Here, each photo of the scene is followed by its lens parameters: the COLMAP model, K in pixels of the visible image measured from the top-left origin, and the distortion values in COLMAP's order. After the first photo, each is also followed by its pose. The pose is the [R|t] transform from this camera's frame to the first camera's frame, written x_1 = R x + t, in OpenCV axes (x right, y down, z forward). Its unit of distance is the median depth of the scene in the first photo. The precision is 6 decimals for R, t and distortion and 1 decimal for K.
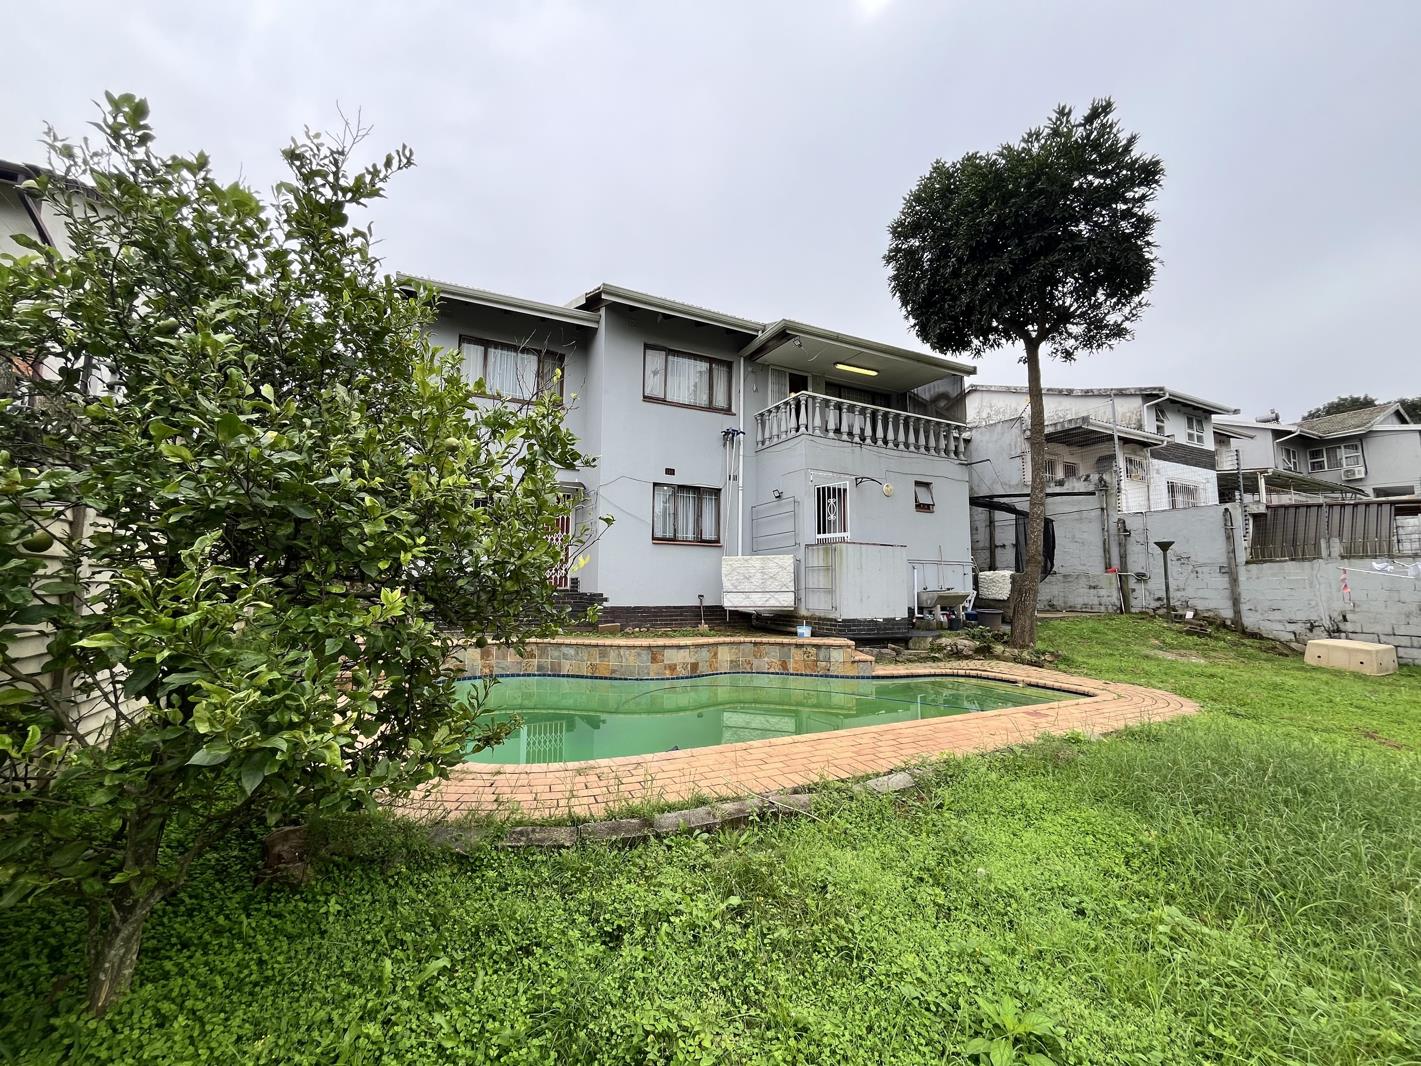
lens RADIAL K [[580.2, 0, 707.4], [0, 580.2, 529.6], [0, 0, 1]] dist [-0.000309, 0.000094]
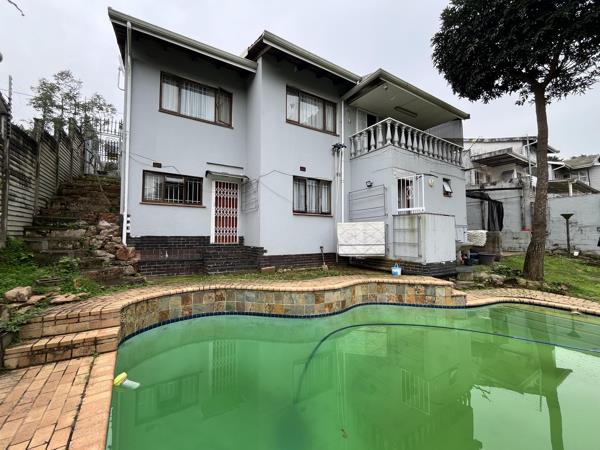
lens RADIAL K [[245.0, 0, 298.7], [0, 245.0, 223.6], [0, 0, 1]] dist [-0.000309, 0.000094]
pose [[0.996639, -0.002636, 0.081871, -0.134597], [-0.001451, 0.998757, 0.049819, 0.015567], [-0.081900, -0.049771, 0.995397, 0.342580]]
